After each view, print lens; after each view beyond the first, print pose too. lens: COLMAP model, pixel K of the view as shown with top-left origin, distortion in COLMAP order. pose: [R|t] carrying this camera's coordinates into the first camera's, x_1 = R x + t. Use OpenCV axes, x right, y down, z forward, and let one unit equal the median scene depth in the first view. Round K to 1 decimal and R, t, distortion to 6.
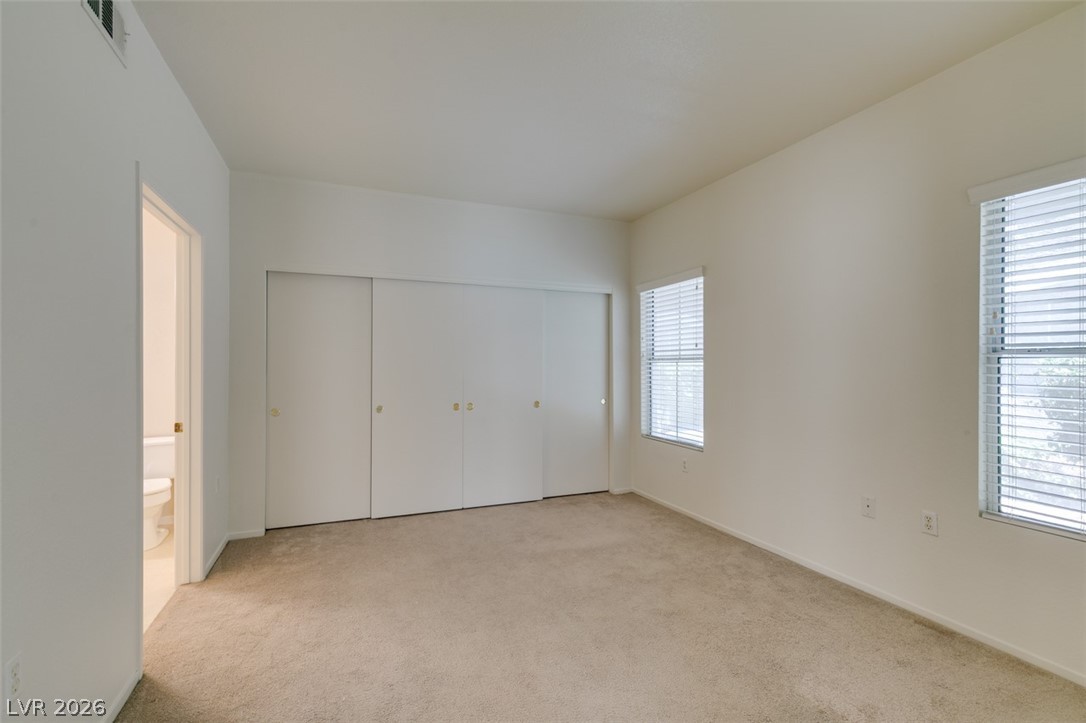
lens RADIAL K [[488.5, 0, 533.9], [0, 488.5, 368.4], [0, 0, 1]] dist [0.013187, -0.001505]
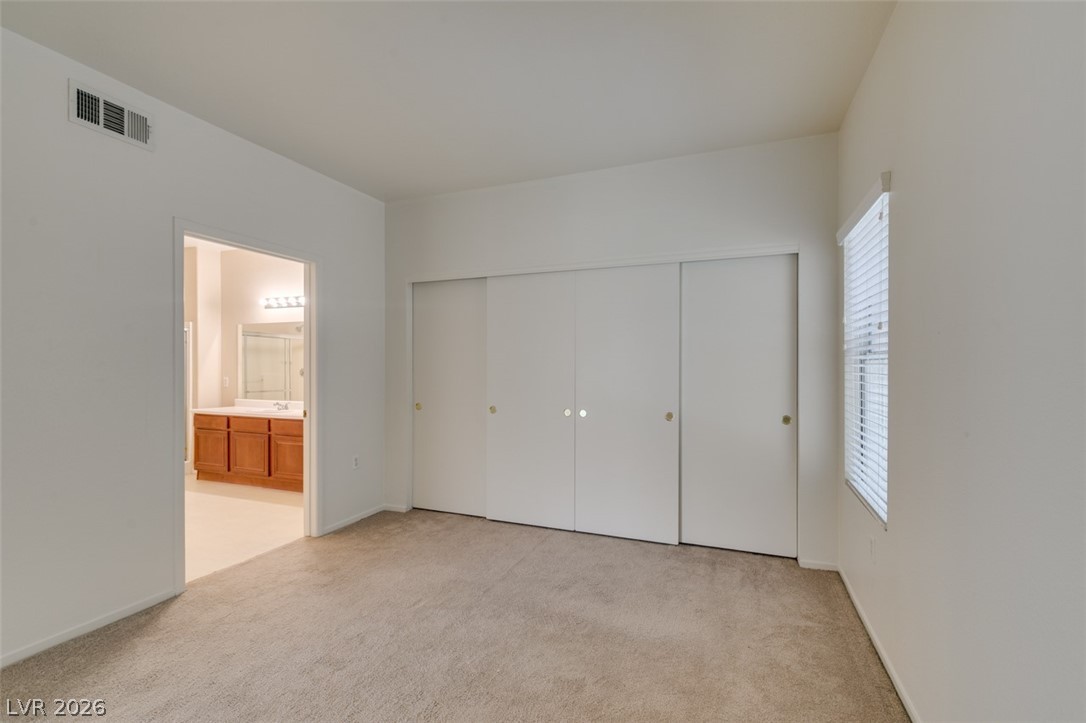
lens RADIAL K [[488.5, 0, 549.8], [0, 488.5, 370.1], [0, 0, 1]] dist [0.013187, -0.001505]
pose [[0.714890, 0.007312, -0.699198, 0.453708], [-0.002057, 0.999963, 0.008355, -0.004088], [0.699234, -0.004535, 0.714879, 0.379974]]
